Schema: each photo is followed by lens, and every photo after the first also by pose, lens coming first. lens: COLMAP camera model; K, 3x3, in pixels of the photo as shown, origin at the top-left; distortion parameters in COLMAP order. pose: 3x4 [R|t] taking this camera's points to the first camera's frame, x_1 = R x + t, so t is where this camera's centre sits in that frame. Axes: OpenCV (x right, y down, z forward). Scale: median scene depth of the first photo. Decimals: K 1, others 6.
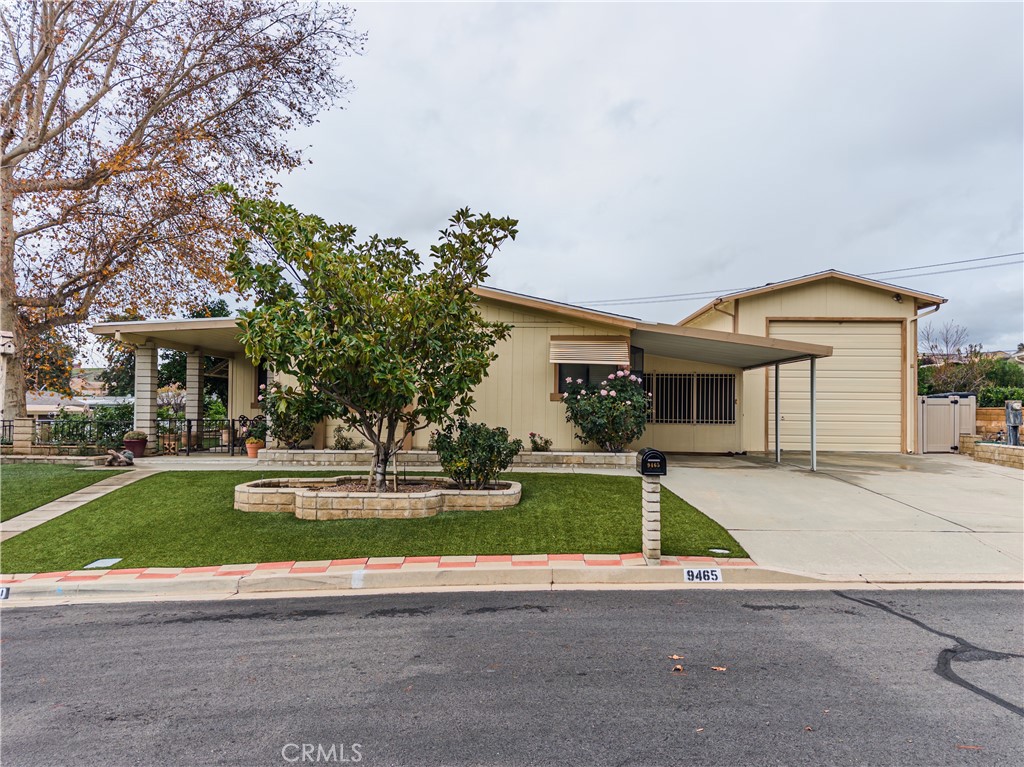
lens RADIAL K [[740.4, 0, 512.0], [0, 740.4, 383.5], [0, 0, 1]] dist [0.087340, -0.075891]
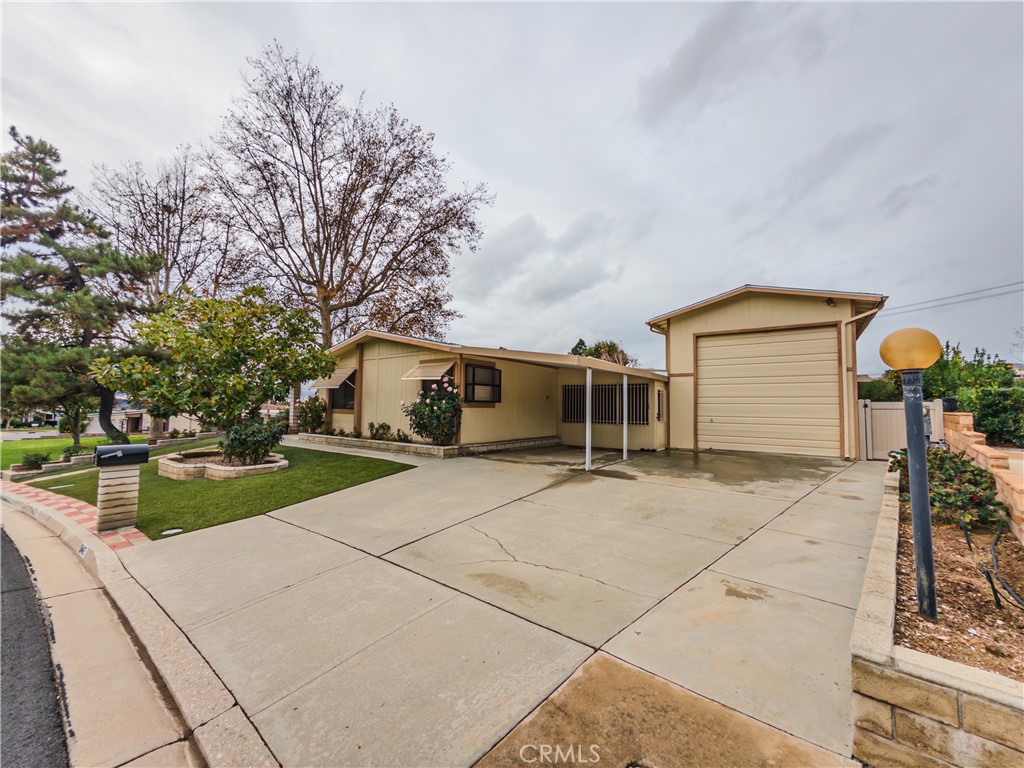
lens RADIAL K [[415.8, 0, 512.0], [0, 415.8, 384.0], [0, 0, 1]] dist [-0.003129, -0.000075]
pose [[0.831041, -0.032376, -0.555268, 0.466649], [0.016083, 0.999286, -0.034194, 0.007379], [0.555978, 0.019486, 0.830968, 0.313465]]
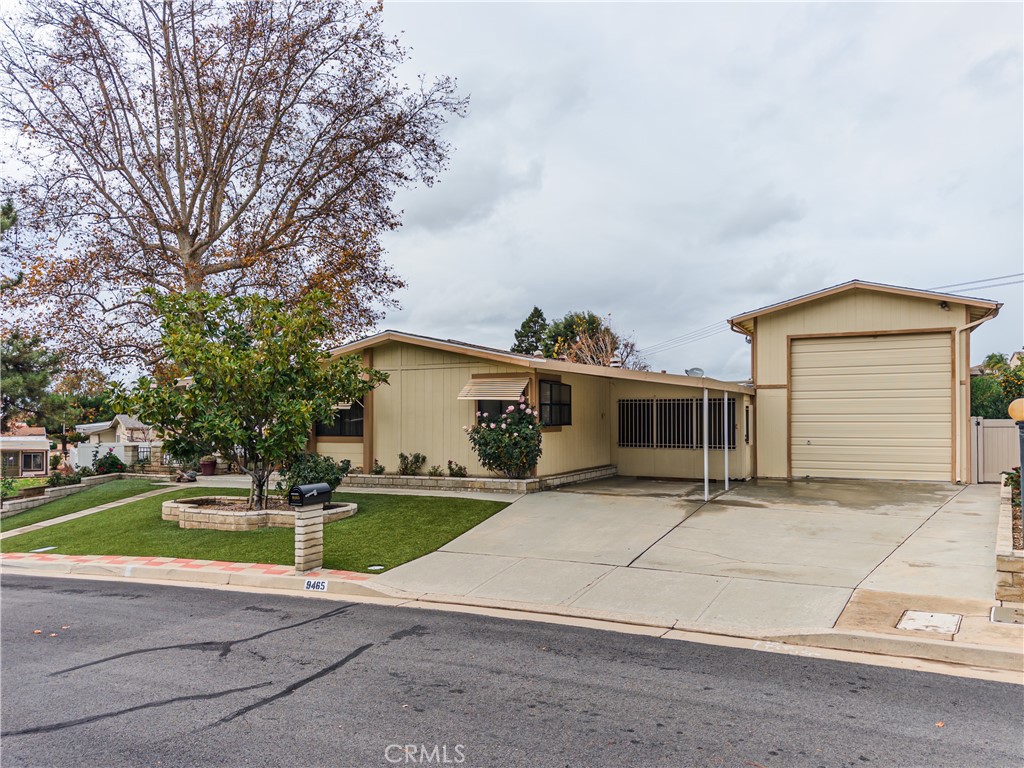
lens RADIAL K [[732.8, 0, 515.8], [0, 732.8, 411.3], [0, 0, 1]] dist [0.157288, -0.231032]
pose [[0.915154, -0.017962, -0.402705, 0.408842], [0.026698, 0.999514, 0.016092, -0.017964], [0.402220, -0.025478, 0.915188, -0.001392]]
